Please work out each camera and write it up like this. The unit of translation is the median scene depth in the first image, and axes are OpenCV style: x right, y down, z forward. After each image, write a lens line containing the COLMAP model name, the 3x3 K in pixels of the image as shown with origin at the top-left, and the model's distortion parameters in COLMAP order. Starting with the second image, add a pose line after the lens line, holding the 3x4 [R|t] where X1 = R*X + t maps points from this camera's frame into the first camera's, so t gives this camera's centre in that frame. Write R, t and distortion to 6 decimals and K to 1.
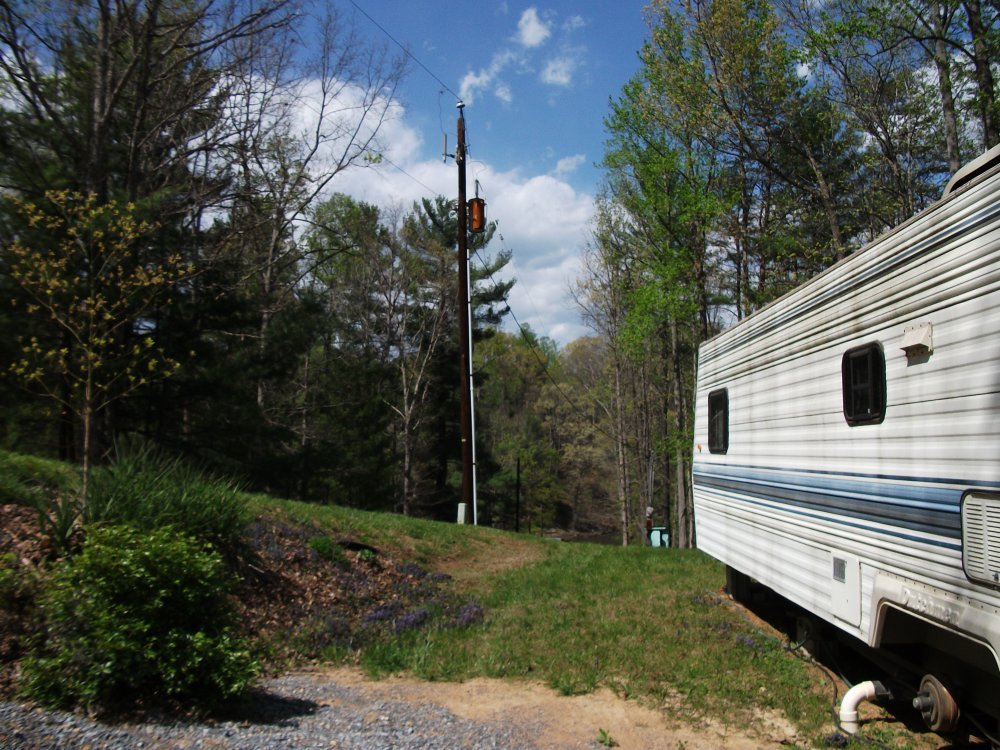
lens RADIAL K [[865.9, 0, 500.0], [0, 865.9, 375.0], [0, 0, 1]] dist [-0.096545, 0.019668]
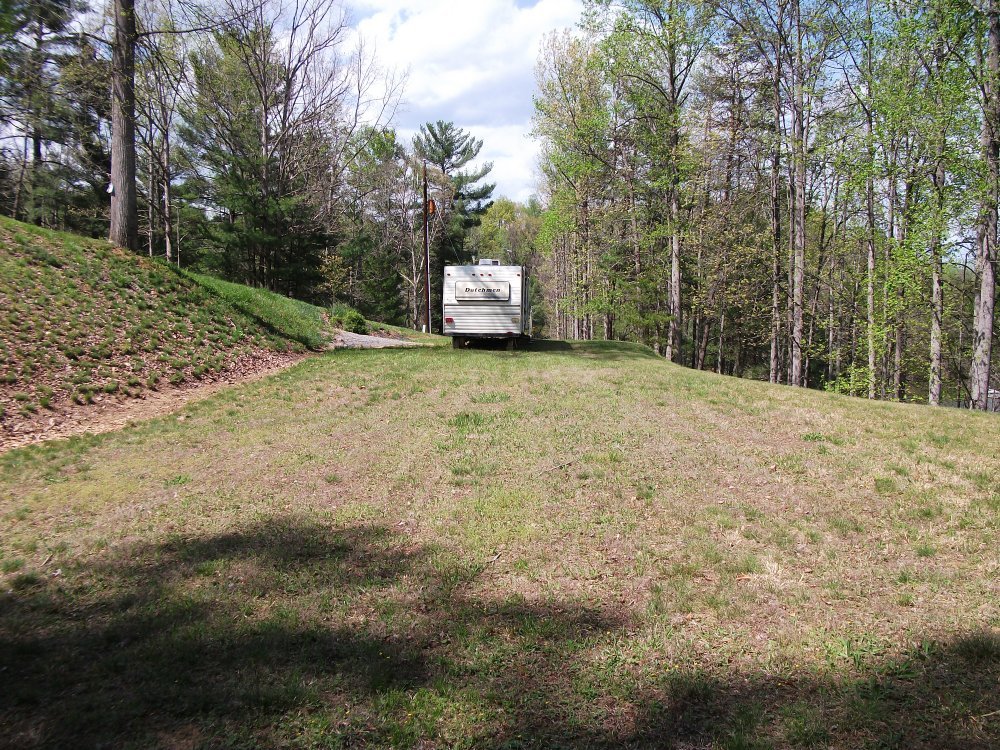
lens RADIAL K [[865.9, 0, 500.0], [0, 865.9, 375.0], [0, 0, 1]] dist [-0.096545, 0.019668]
pose [[0.999623, 0.008771, -0.026003, 0.062713], [-0.004530, 0.987287, 0.158884, -0.028164], [0.027066, -0.158707, 0.986955, -0.391595]]
